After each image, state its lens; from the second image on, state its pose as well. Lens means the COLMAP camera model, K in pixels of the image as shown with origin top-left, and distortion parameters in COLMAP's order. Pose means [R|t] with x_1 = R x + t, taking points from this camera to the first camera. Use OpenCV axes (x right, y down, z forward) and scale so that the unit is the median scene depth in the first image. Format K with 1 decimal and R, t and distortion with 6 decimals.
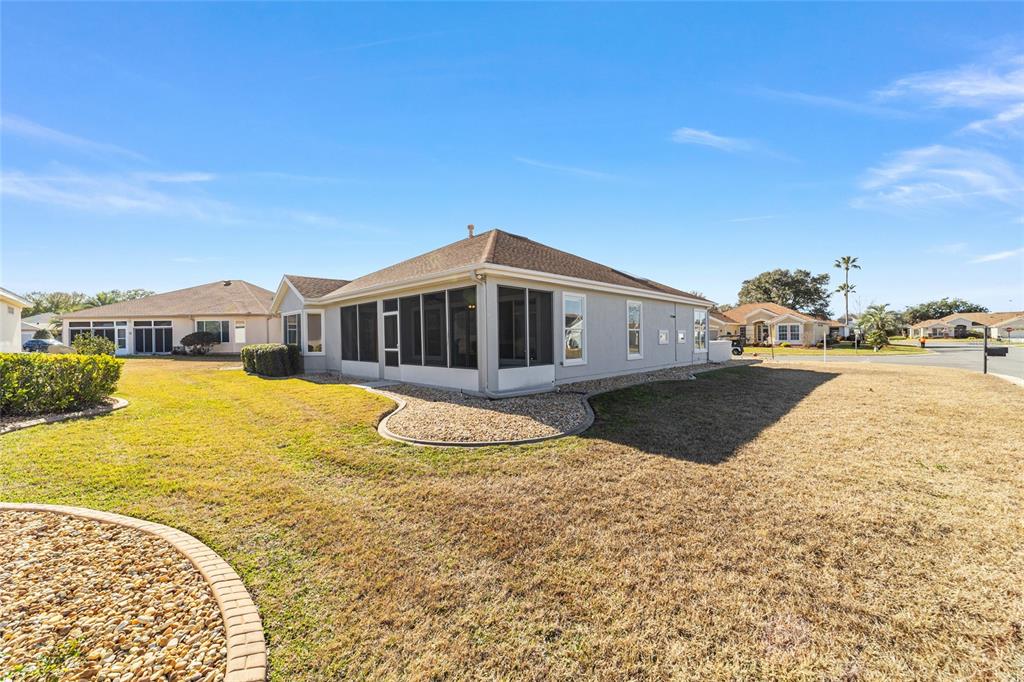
lens RADIAL K [[392.8, 0, 507.4], [0, 392.8, 342.5], [0, 0, 1]] dist [-0.012880, 0.006656]
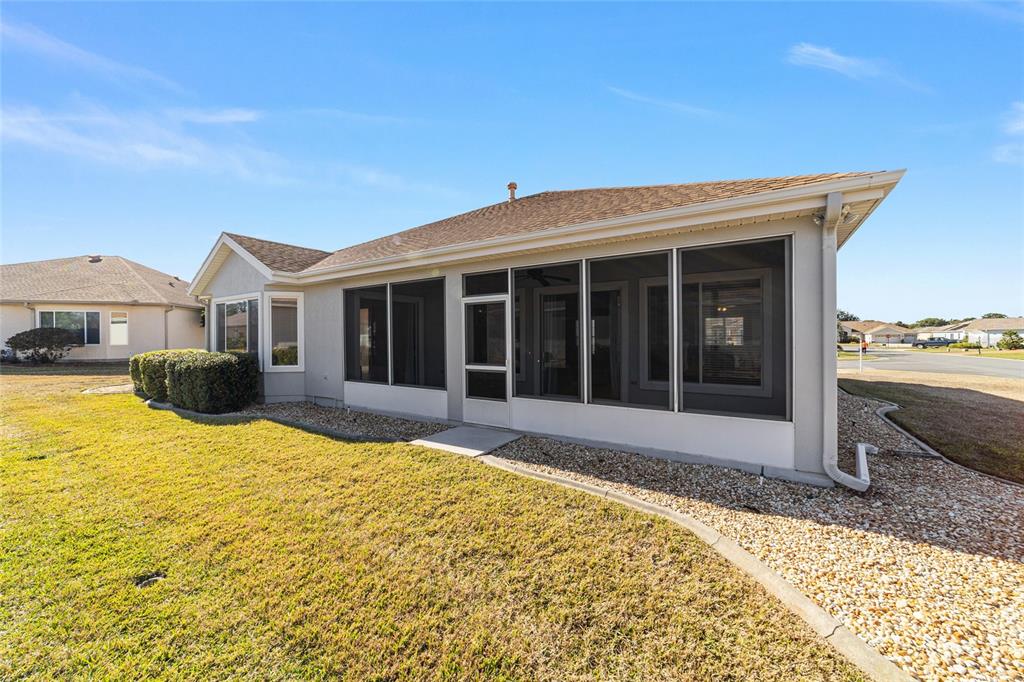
lens RADIAL K [[392.8, 0, 509.1], [0, 392.8, 339.9], [0, 0, 1]] dist [-0.012880, 0.006656]
pose [[0.979565, 0.008755, 0.200935, -0.281160], [-0.006992, 0.999931, -0.009482, -0.010930], [-0.201004, 0.007884, 0.979559, 0.361755]]
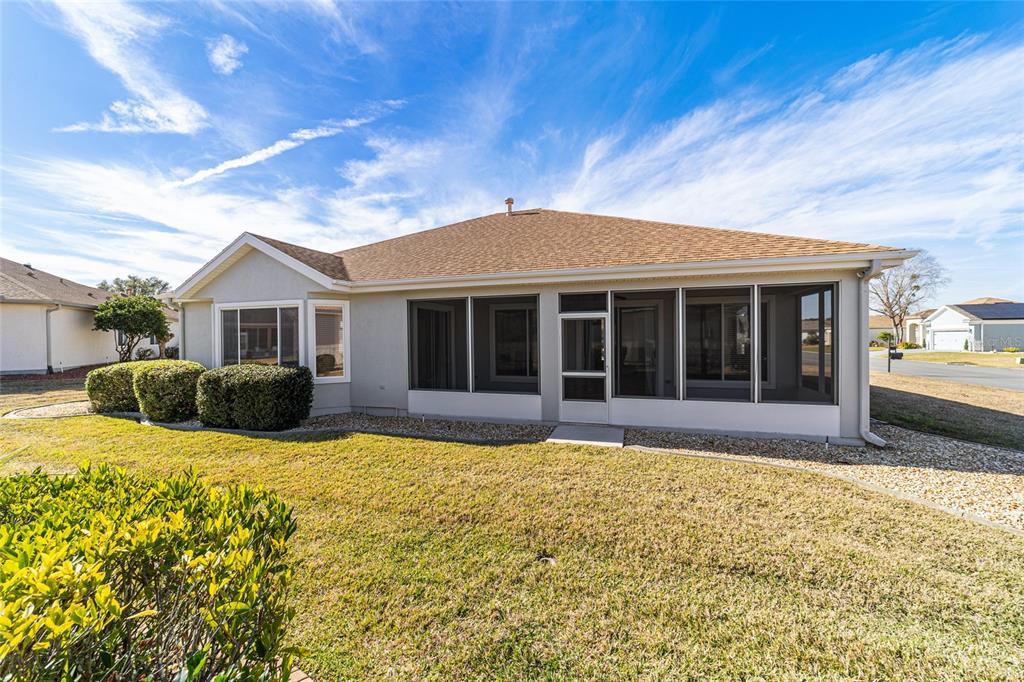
lens RADIAL K [[392.8, 0, 511.3], [0, 392.8, 341.4], [0, 0, 1]] dist [-0.012880, 0.006656]
pose [[0.887754, -0.001279, 0.460317, -0.517045], [0.002148, 0.999997, -0.001363, -0.024853], [-0.460314, 0.002198, 0.887754, 0.381516]]
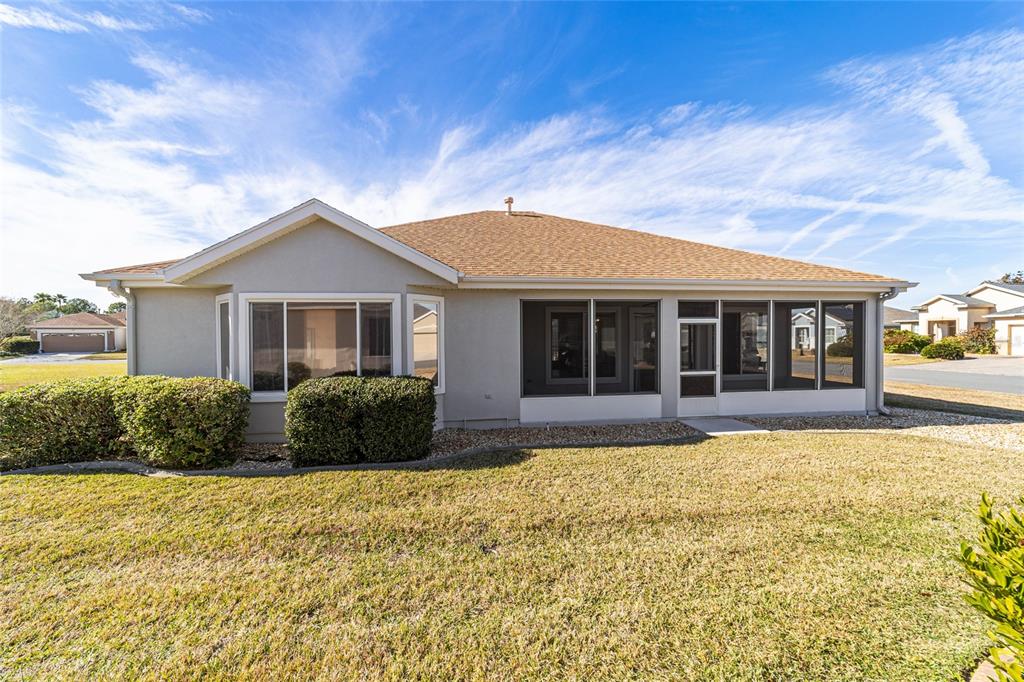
lens RADIAL K [[392.8, 0, 511.7], [0, 392.8, 342.6], [0, 0, 1]] dist [-0.012880, 0.006656]
pose [[0.620292, -0.009860, 0.784309, -0.792772], [0.005890, 0.999951, 0.007913, -0.032836], [-0.784349, -0.000289, 0.620320, 0.628040]]
